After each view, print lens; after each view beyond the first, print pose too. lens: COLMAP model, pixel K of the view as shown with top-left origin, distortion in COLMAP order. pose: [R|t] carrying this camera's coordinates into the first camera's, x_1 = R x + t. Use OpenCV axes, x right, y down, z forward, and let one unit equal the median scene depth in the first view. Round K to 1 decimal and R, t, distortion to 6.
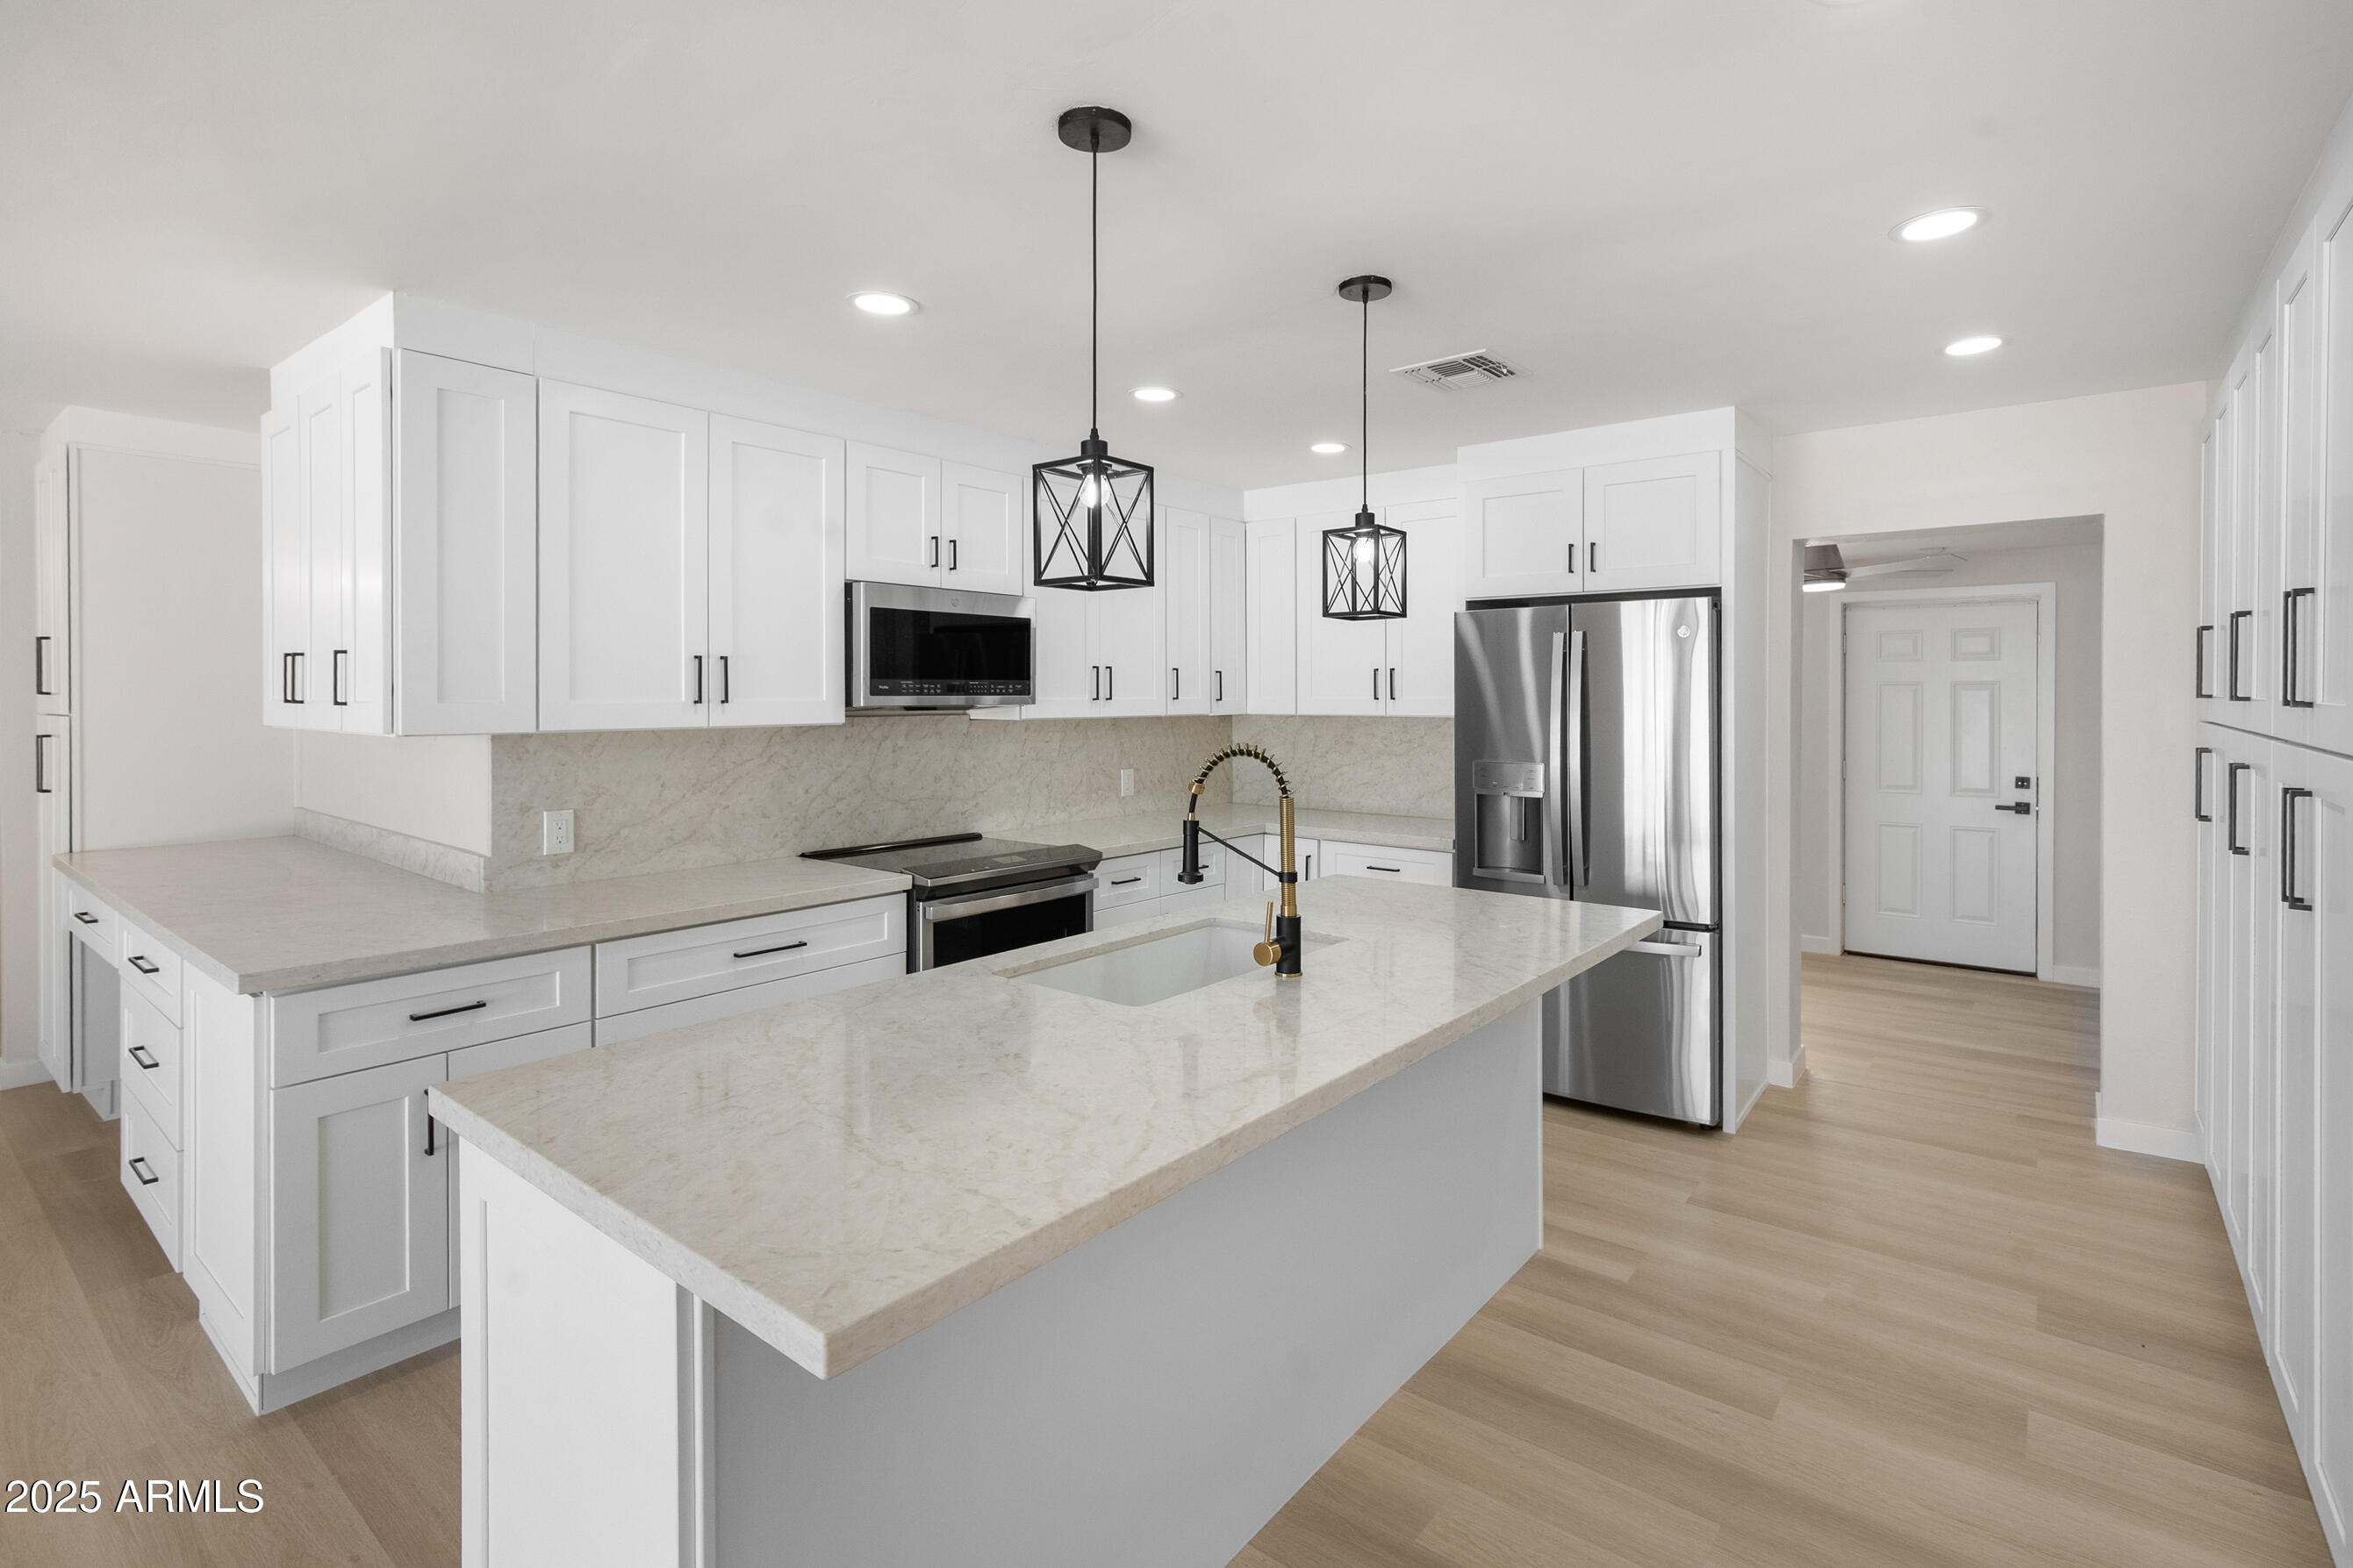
lens RADIAL K [[1113.5, 0, 1223.0], [0, 1113.5, 702.0], [0, 0, 1]] dist [-0.004051, -0.000540]
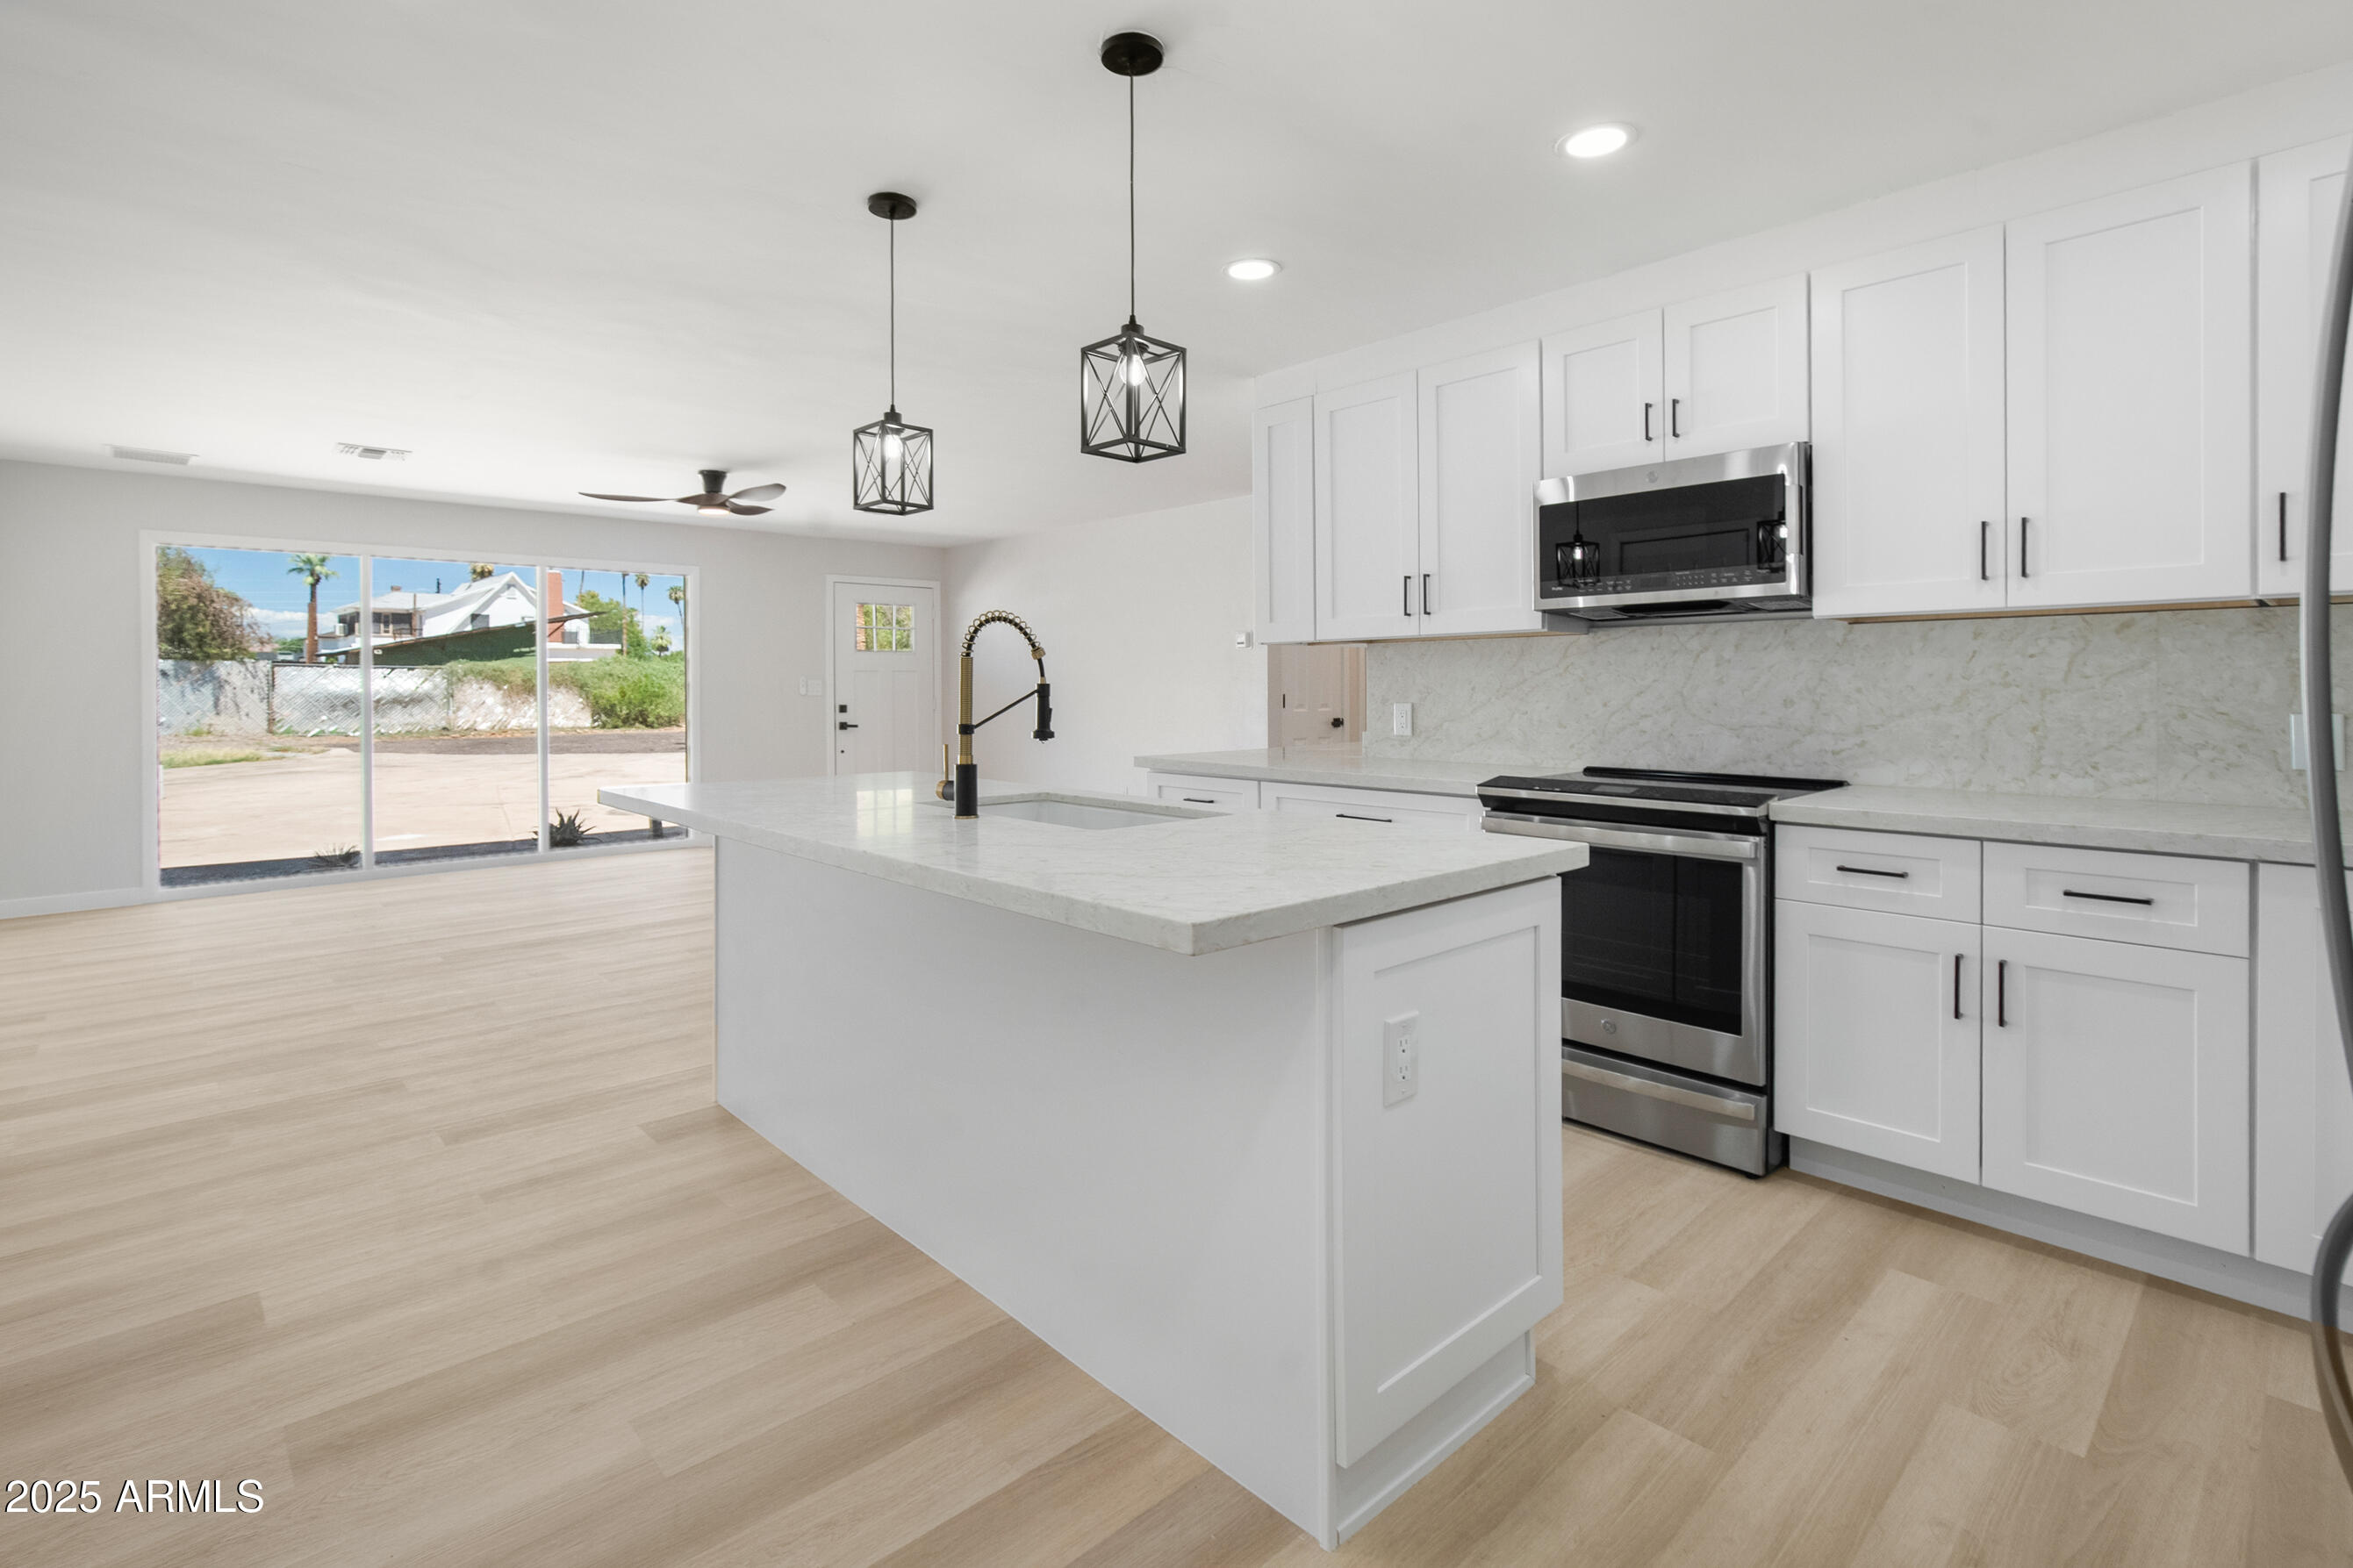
lens RADIAL K [[1113.5, 0, 1174.4], [0, 1113.5, 705.0], [0, 0, 1]] dist [-0.004051, -0.000540]
pose [[-0.165056, 0.013592, -0.986190, 0.648827], [-0.003198, 0.999892, 0.014316, 0.069792], [0.986279, 0.005516, -0.164995, 0.811508]]
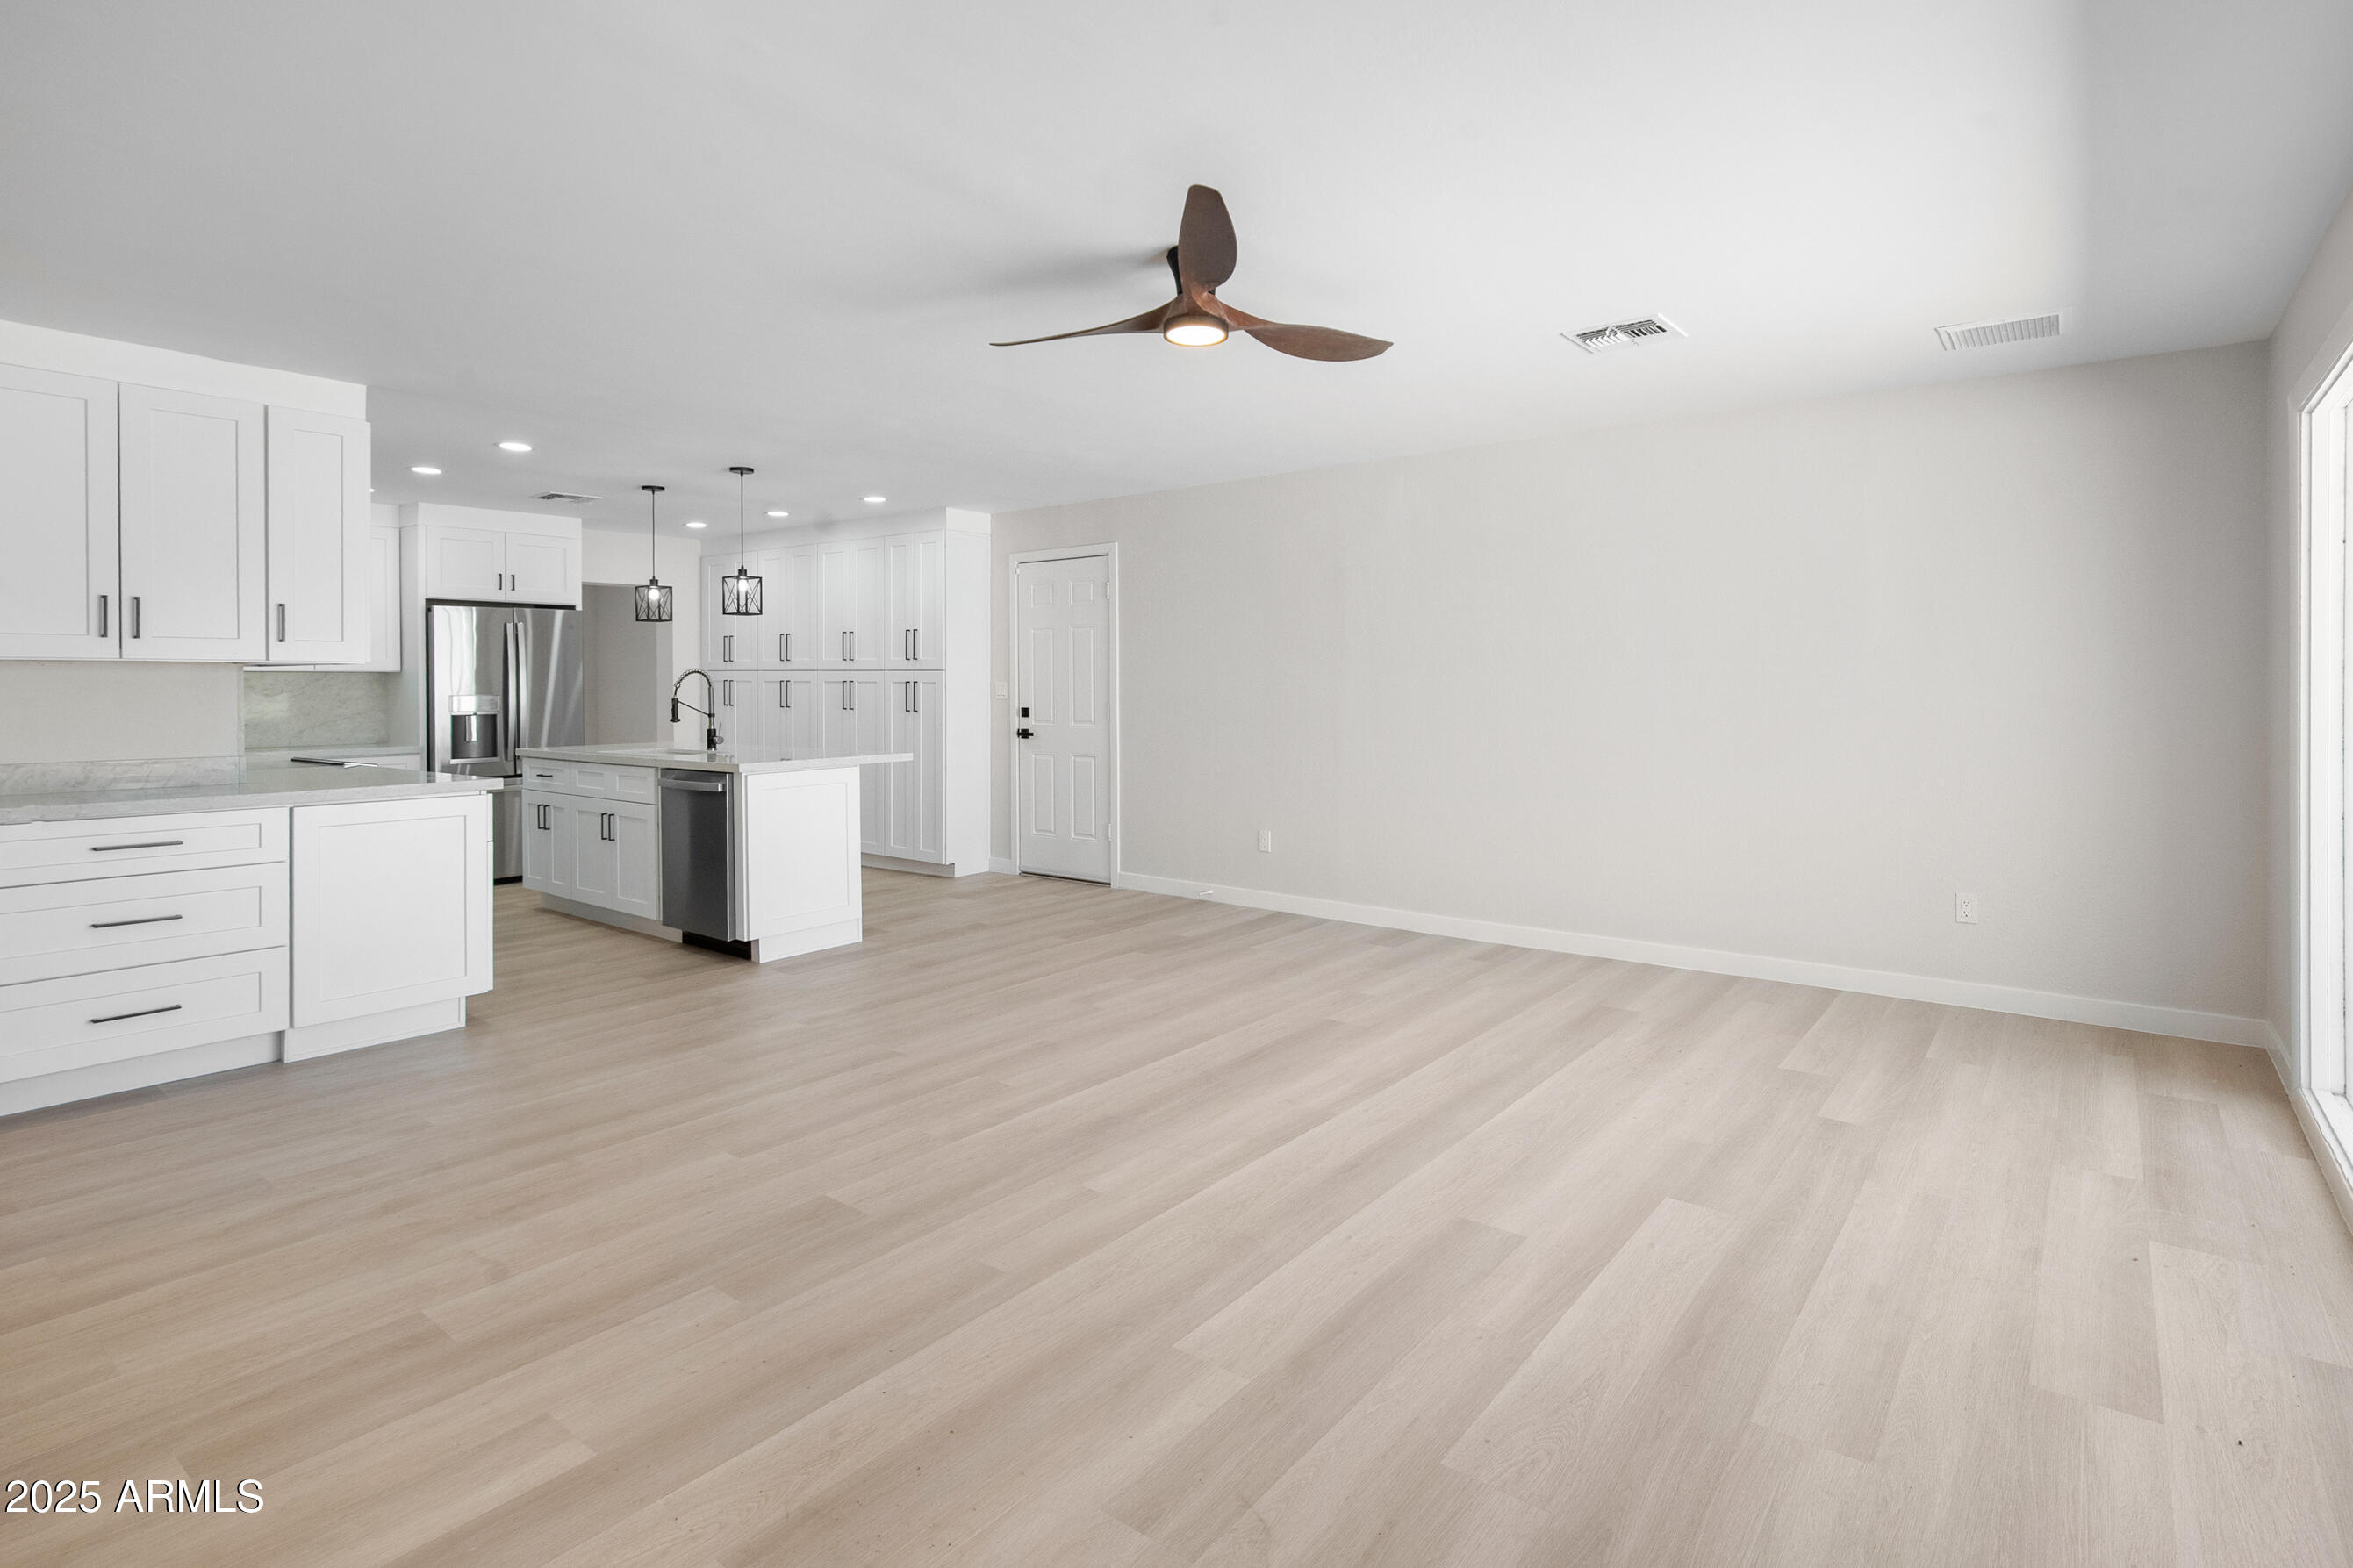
lens RADIAL K [[1179.6, 0, 1182.8], [0, 1179.6, 669.3], [0, 0, 1]] dist [-0.014535, 0.004396]
pose [[0.014753, 0.008209, 0.999857, -1.727554], [0.012156, 0.999891, -0.008389, 0.046399], [-0.999817, 0.012278, 0.014651, -0.147514]]
